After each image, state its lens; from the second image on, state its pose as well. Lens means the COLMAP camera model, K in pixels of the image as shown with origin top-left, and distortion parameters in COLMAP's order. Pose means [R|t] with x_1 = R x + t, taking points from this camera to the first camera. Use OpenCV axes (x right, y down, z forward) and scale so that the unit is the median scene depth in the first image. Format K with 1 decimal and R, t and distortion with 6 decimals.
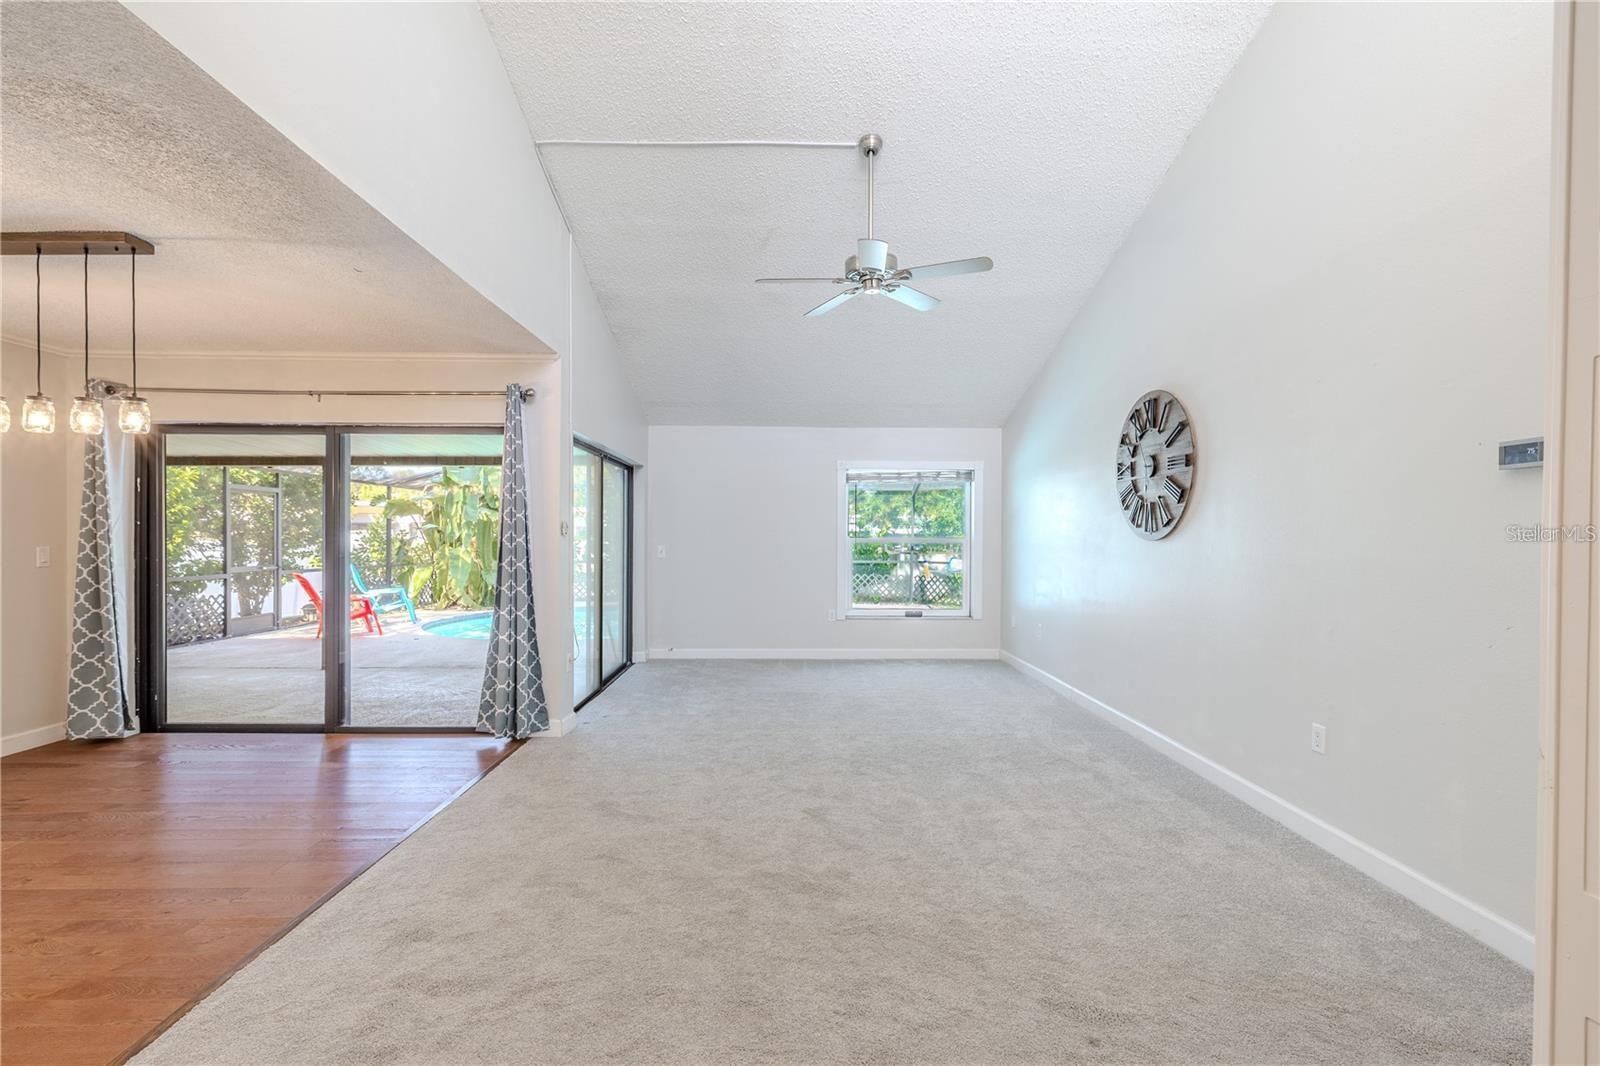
lens RADIAL K [[713.4, 0, 799.0], [0, 713.4, 543.0], [0, 0, 1]] dist [0.002869, 0.000520]
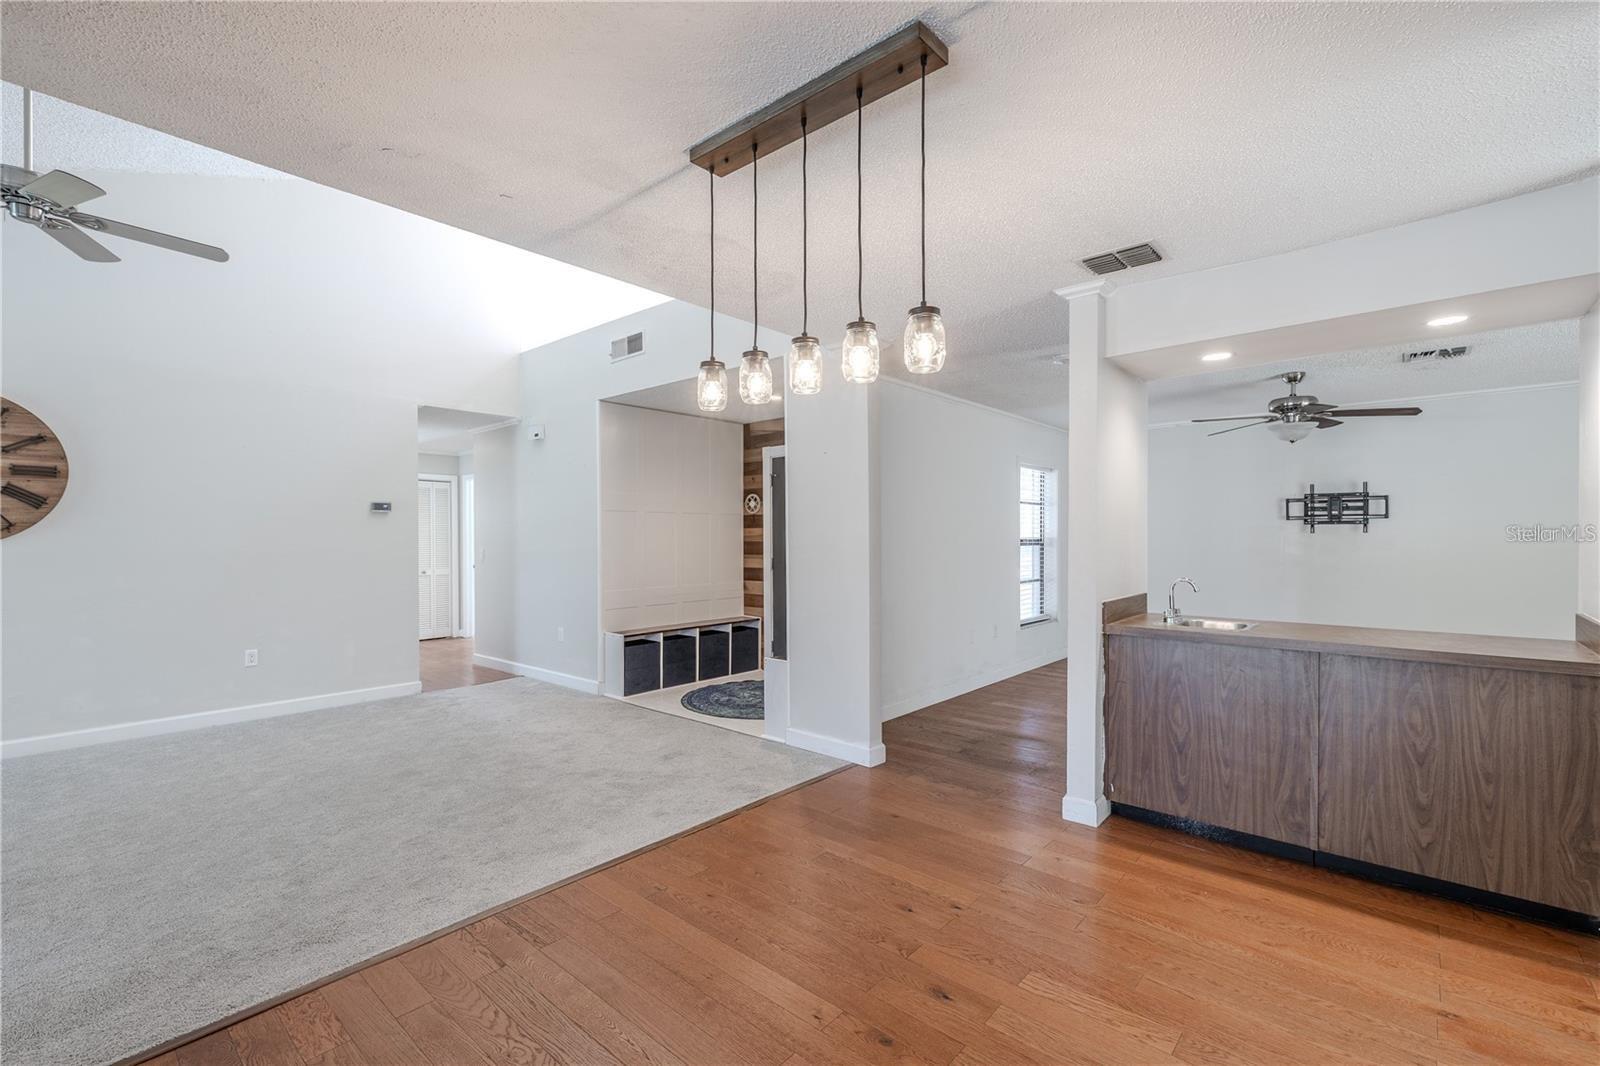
lens RADIAL K [[687.9, 0, 801.1], [0, 687.9, 539.7], [0, 0, 1]] dist [0.000972, 0.000335]
pose [[-0.744317, -0.006115, 0.667799, -0.932738], [0.008316, 0.999796, 0.018423, -0.018577], [-0.667775, 0.019266, -0.744114, 0.928857]]
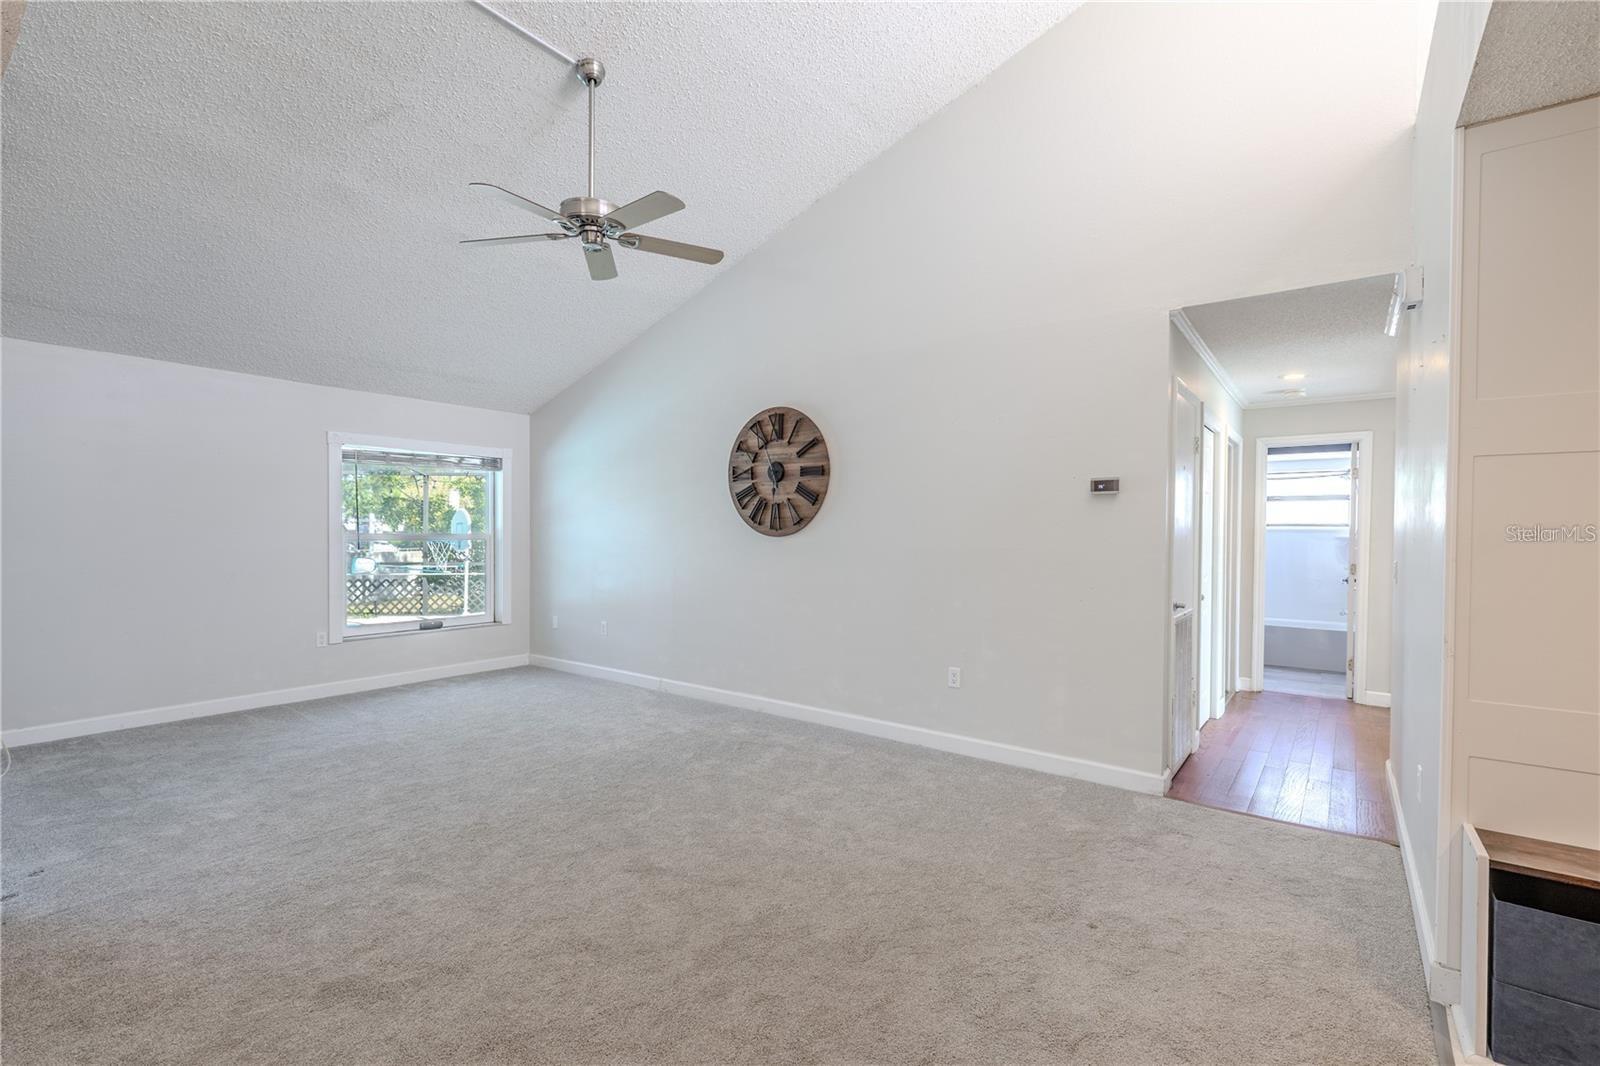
lens RADIAL K [[707.4, 0, 799.8], [0, 707.4, 543.4], [0, 0, 1]] dist [0.002636, 0.000295]
pose [[0.618390, -0.012404, 0.785774, -0.381992], [0.005927, 0.999921, 0.011120, -0.005197], [-0.785849, -0.002219, 0.618414, 0.262002]]
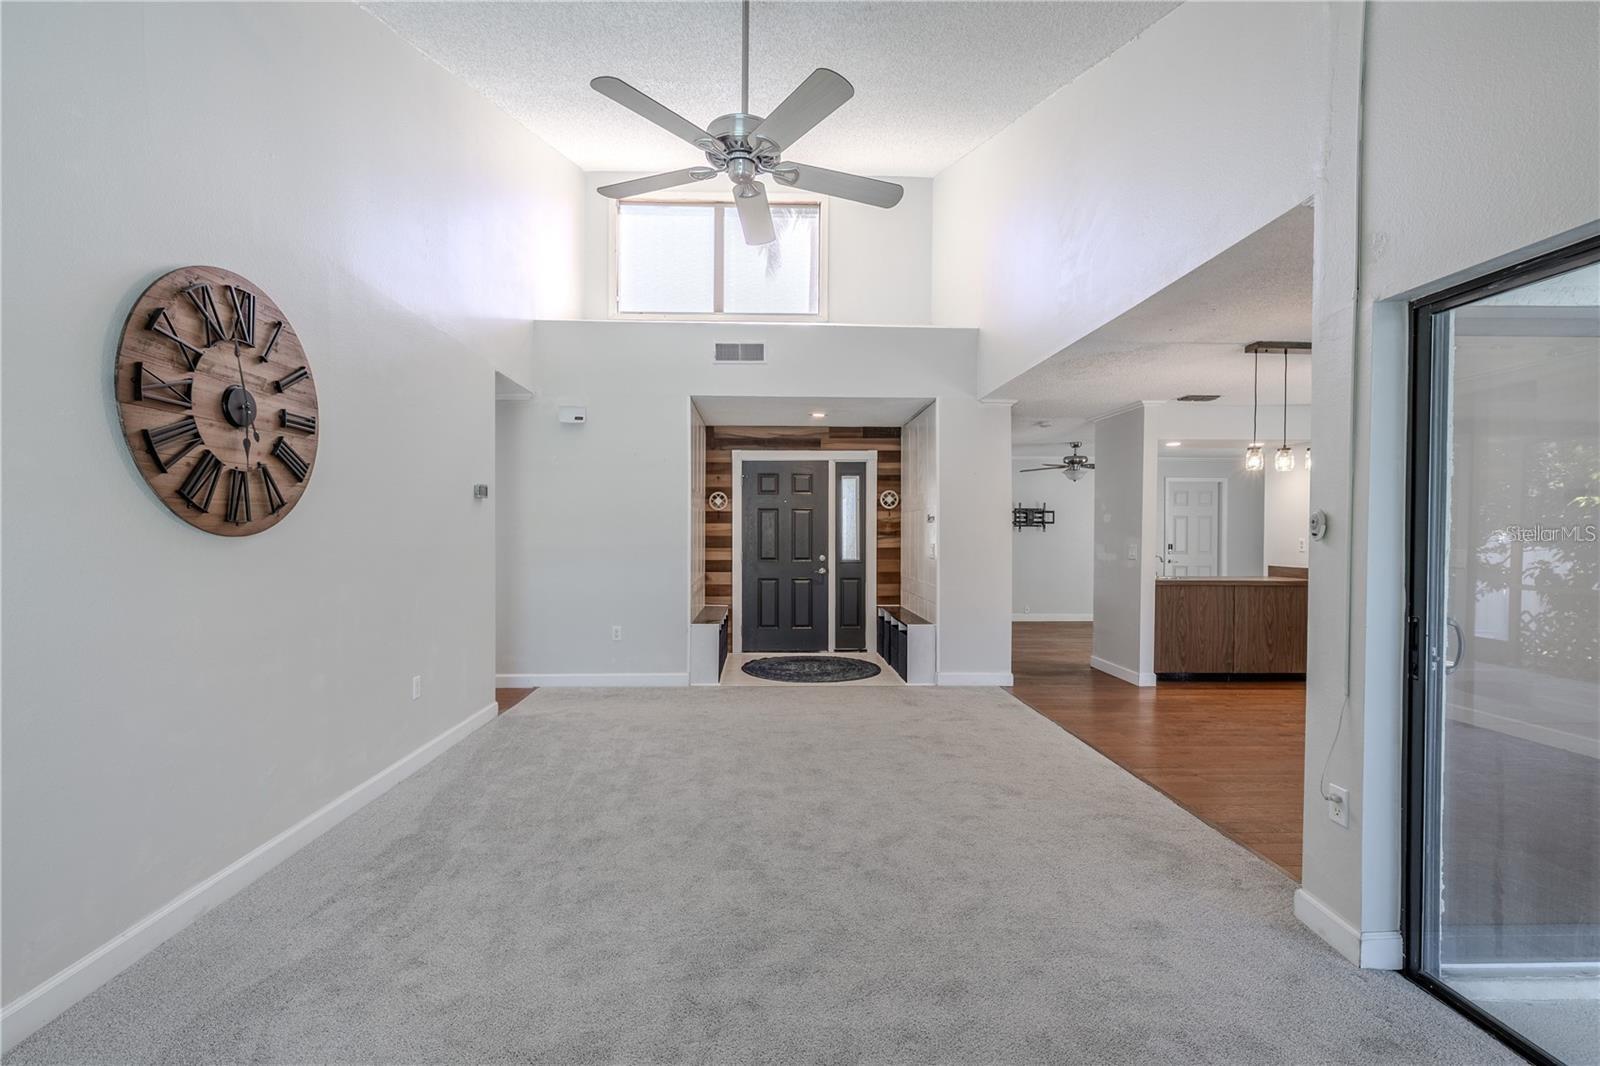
lens RADIAL K [[687.9, 0, 801.1], [0, 687.9, 539.7], [0, 0, 1]] dist [0.000972, 0.000335]
pose [[-0.999888, -0.009933, -0.011197, 0.043808], [-0.010197, 0.999665, 0.023805, -0.019222], [0.010957, 0.023916, -0.999654, 1.555096]]
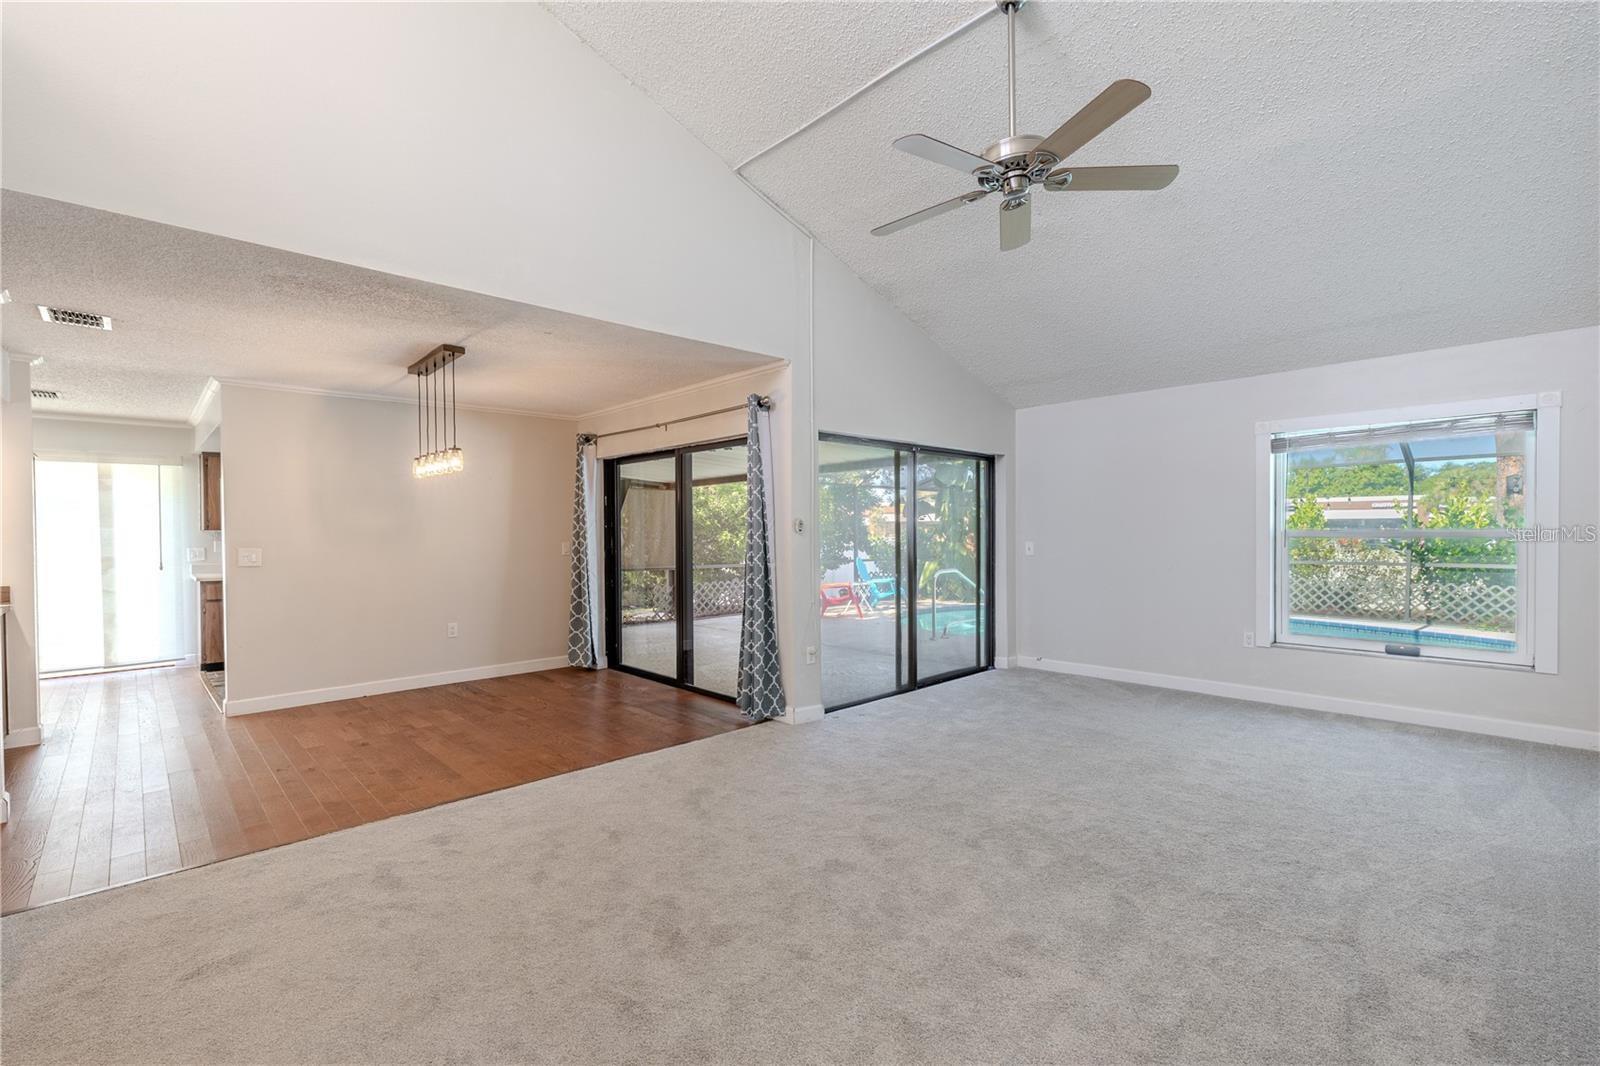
lens RADIAL K [[707.4, 0, 799.8], [0, 707.4, 543.4], [0, 0, 1]] dist [0.002636, 0.000295]
pose [[0.675077, 0.002755, -0.737742, 0.453564], [0.003013, 0.999974, 0.006491, -0.001320], [0.737741, -0.006605, 0.675052, 0.318711]]
